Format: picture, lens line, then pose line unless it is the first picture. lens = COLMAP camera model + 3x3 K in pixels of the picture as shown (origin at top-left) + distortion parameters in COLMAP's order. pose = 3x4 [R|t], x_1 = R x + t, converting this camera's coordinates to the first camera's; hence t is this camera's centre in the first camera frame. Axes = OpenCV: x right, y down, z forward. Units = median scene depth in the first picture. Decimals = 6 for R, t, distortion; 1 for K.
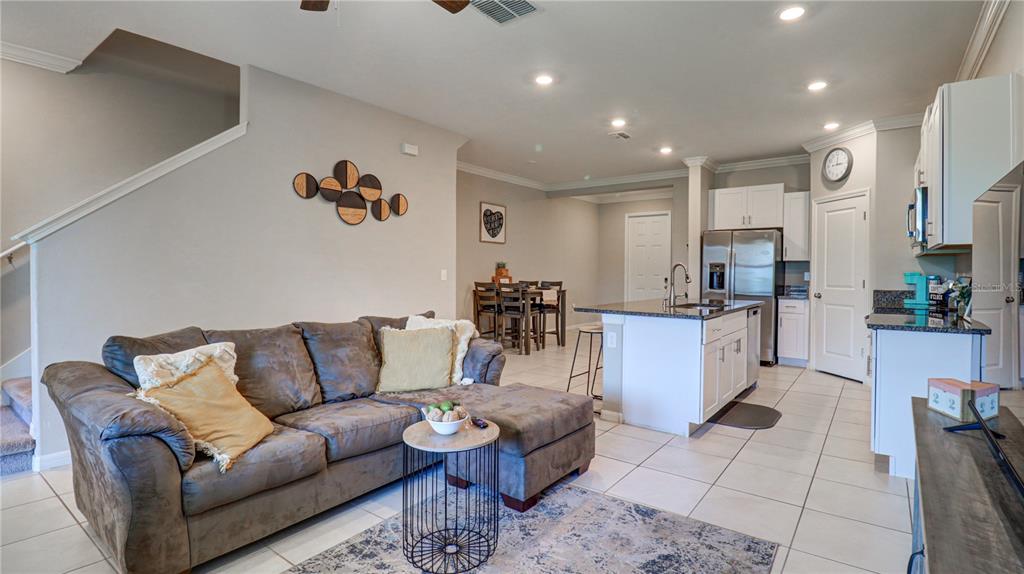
lens RADIAL K [[482.0, 0, 531.7], [0, 482.0, 279.7], [0, 0, 1]] dist [0.001420, -0.013367]
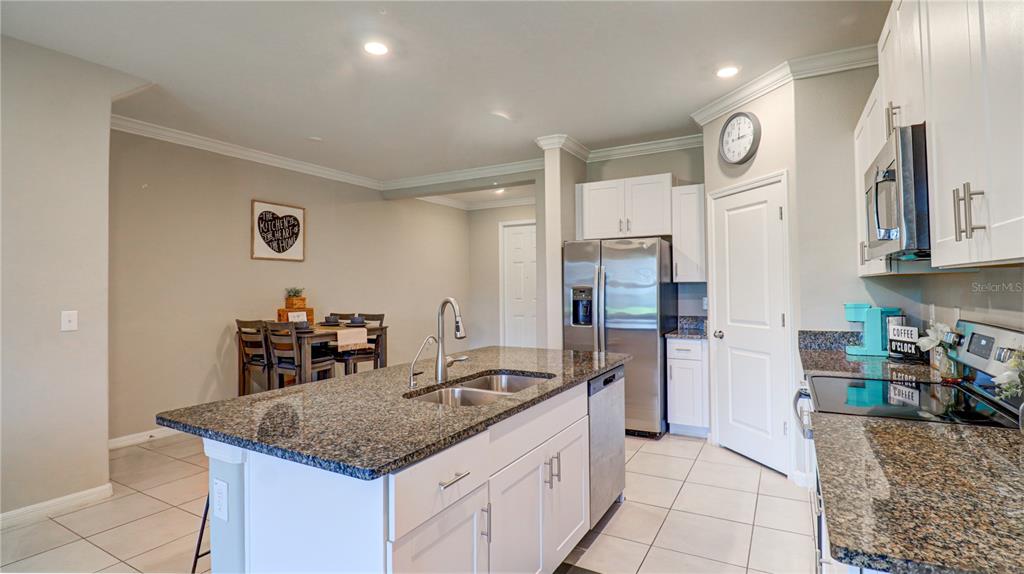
lens RADIAL K [[478.1, 0, 532.0], [0, 478.1, 280.2], [0, 0, 1]] dist [0.007114, -0.017012]
pose [[0.990334, -0.014302, 0.137967, 0.221146], [0.018745, 0.999345, -0.030959, -0.024488], [-0.137434, 0.033246, 0.989953, 0.335783]]
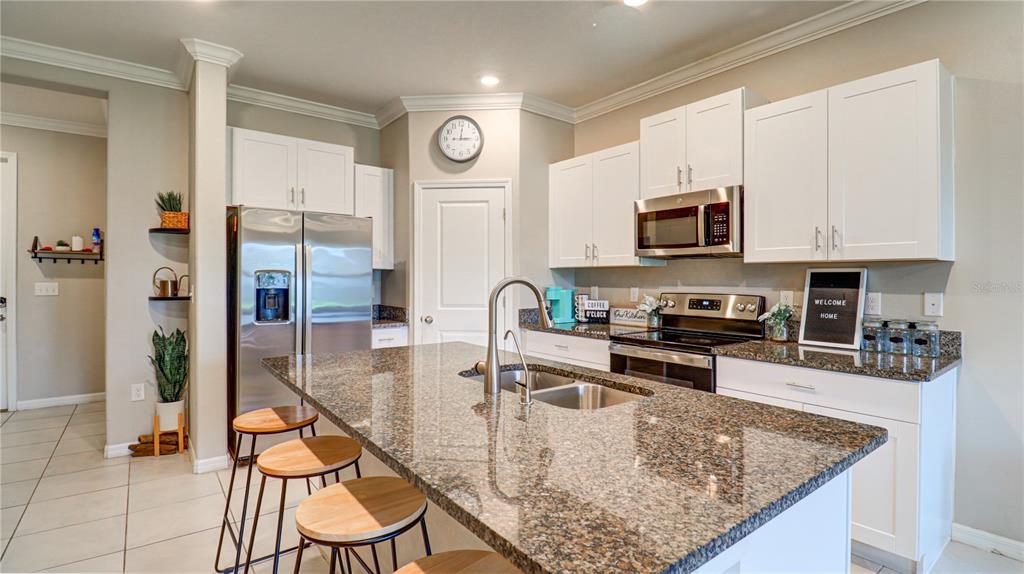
lens RADIAL K [[478.1, 0, 532.0], [0, 478.1, 280.2], [0, 0, 1]] dist [0.007114, -0.017012]
pose [[0.257951, -0.006701, 0.966135, -0.034400], [0.014384, 0.999892, 0.003095, -0.022057], [-0.966051, 0.013099, 0.258019, 0.608425]]
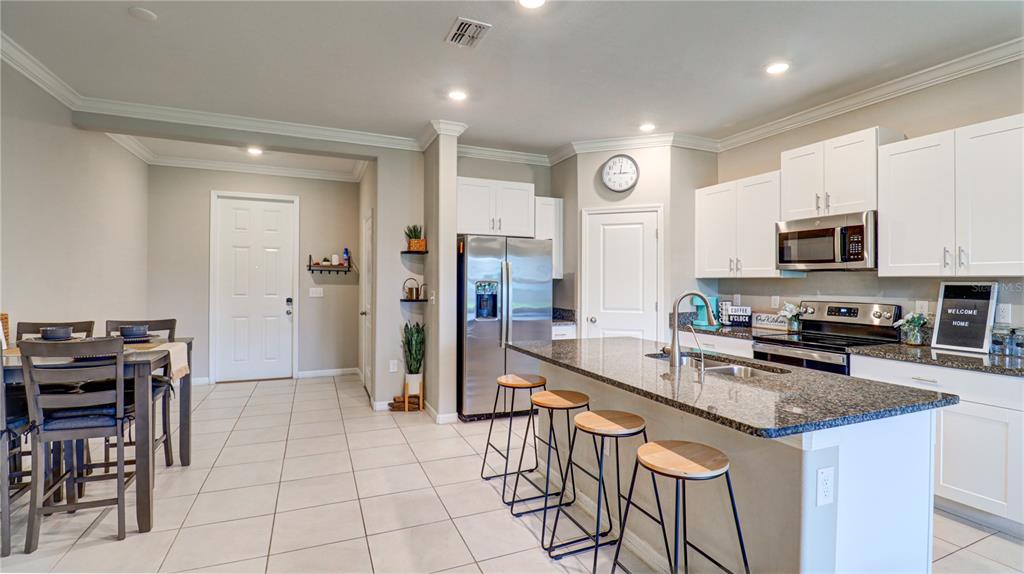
lens RADIAL K [[478.1, 0, 532.0], [0, 478.1, 280.2], [0, 0, 1]] dist [0.007114, -0.017012]
pose [[0.495030, -0.000043, 0.868876, -0.189131], [0.011478, 0.999913, -0.006490, -0.030929], [-0.868800, 0.013185, 0.494988, 0.602658]]
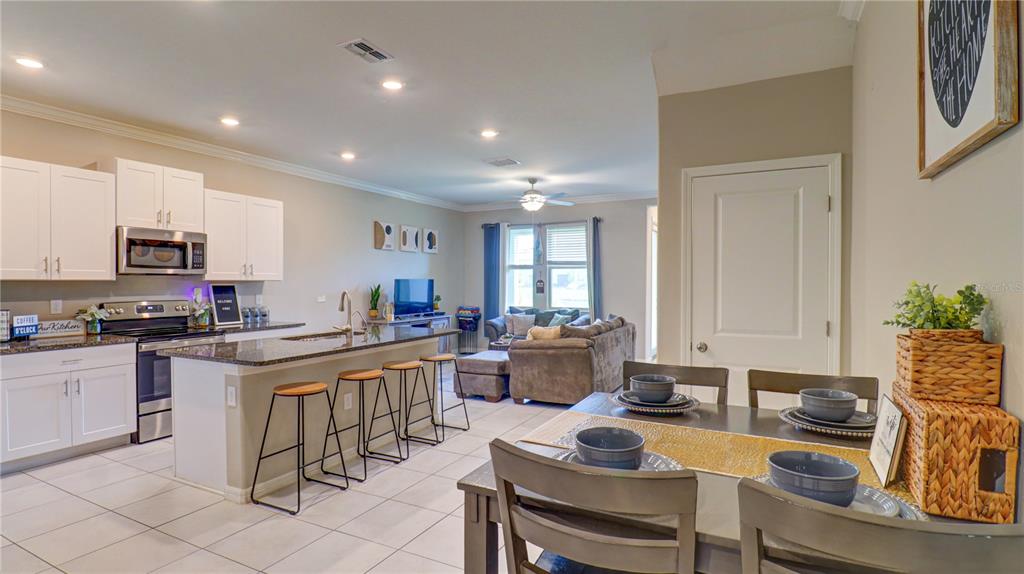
lens RADIAL K [[509.7, 0, 512.0], [0, 509.7, 287.0], [0, 0, 1]] dist [0.001252, -0.014047]
pose [[-0.987846, -0.004491, -0.155374, 0.096696], [-0.008764, 0.999602, 0.026824, -0.048530], [0.155191, 0.027860, -0.987492, 1.376749]]
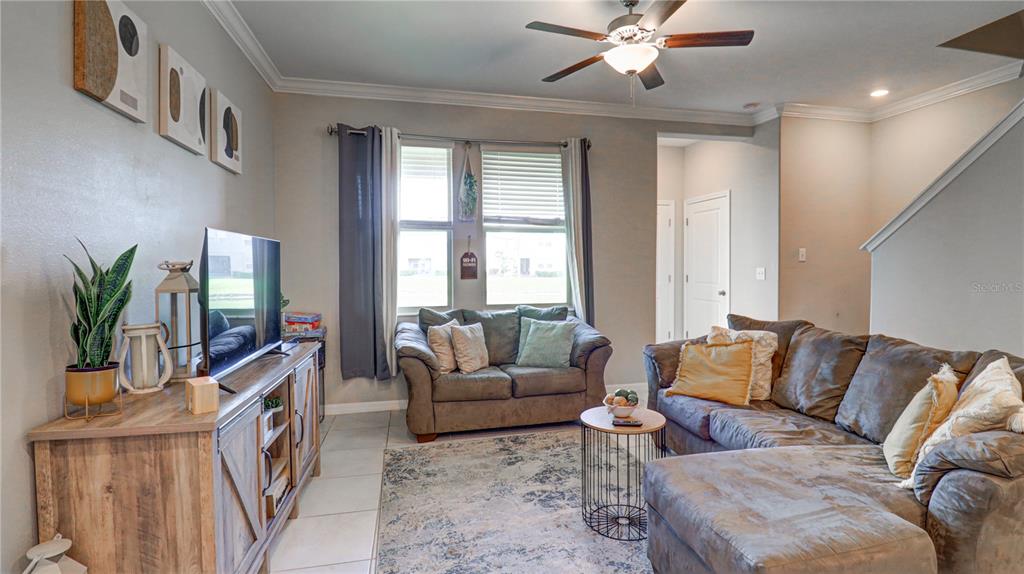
lens RADIAL K [[488.9, 0, 531.8], [0, 488.9, 281.3], [0, 0, 1]] dist [0.000513, -0.012962]
pose [[-0.644691, 0.019507, -0.764194, 0.267970], [-0.012572, 0.999269, 0.036114, -0.016360], [0.764340, 0.032890, -0.643974, 0.499948]]
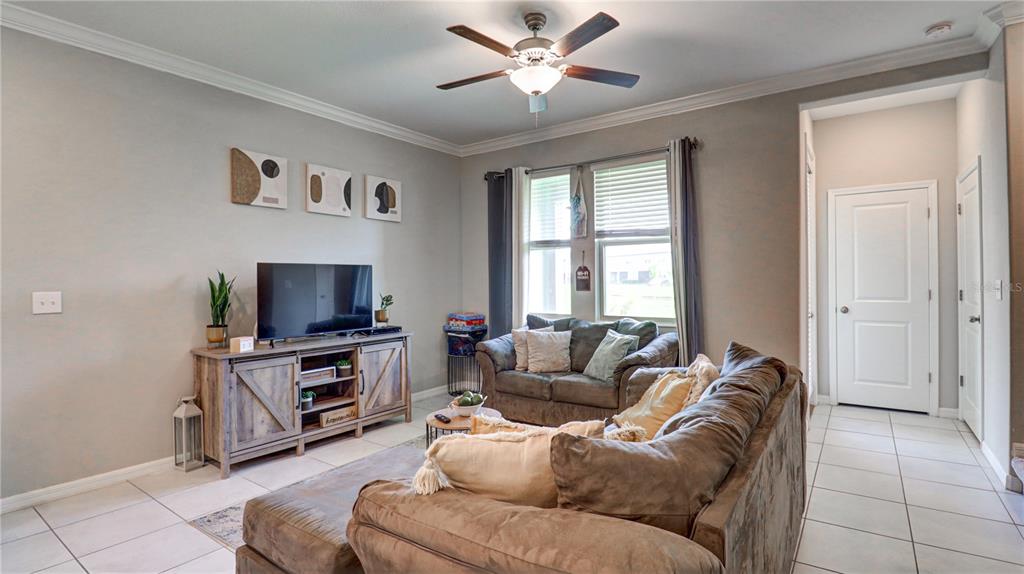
lens RADIAL K [[482.0, 0, 531.7], [0, 482.0, 279.7], [0, 0, 1]] dist [0.001420, -0.013367]
pose [[-0.999712, 0.002659, -0.023836, -0.105145], [0.002281, 0.999871, 0.015873, -0.022459], [0.023876, 0.015814, -0.999590, 0.723383]]
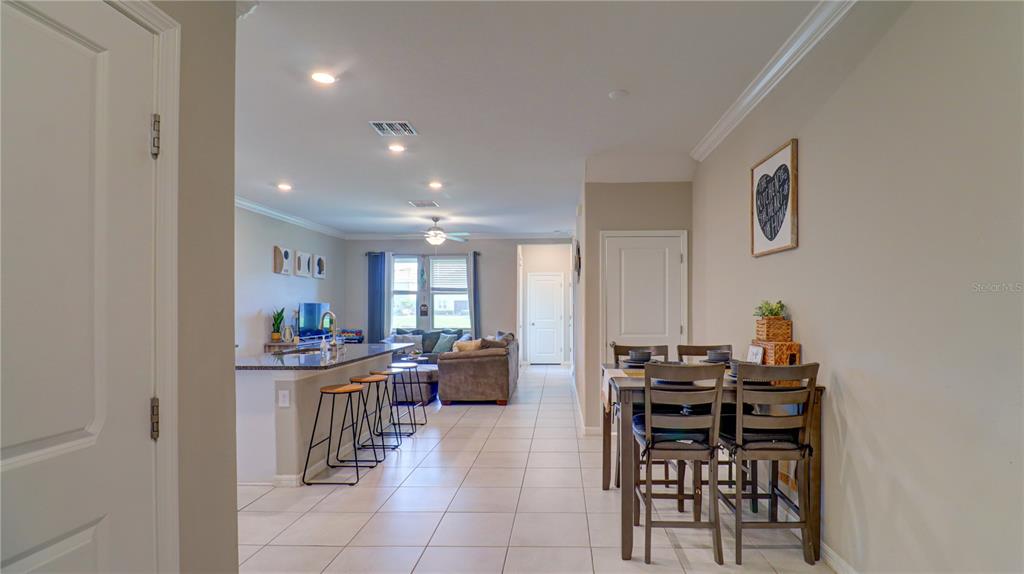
lens RADIAL K [[496.4, 0, 551.4], [0, 496.4, 306.0], [0, 0, 1]] dist [-0.003240, -0.000569]
pose [[-0.819843, -0.006409, -0.572552, 0.361875], [-0.012821, 0.999892, 0.007166, -0.041510], [0.572444, 0.013215, -0.819837, 1.492512]]
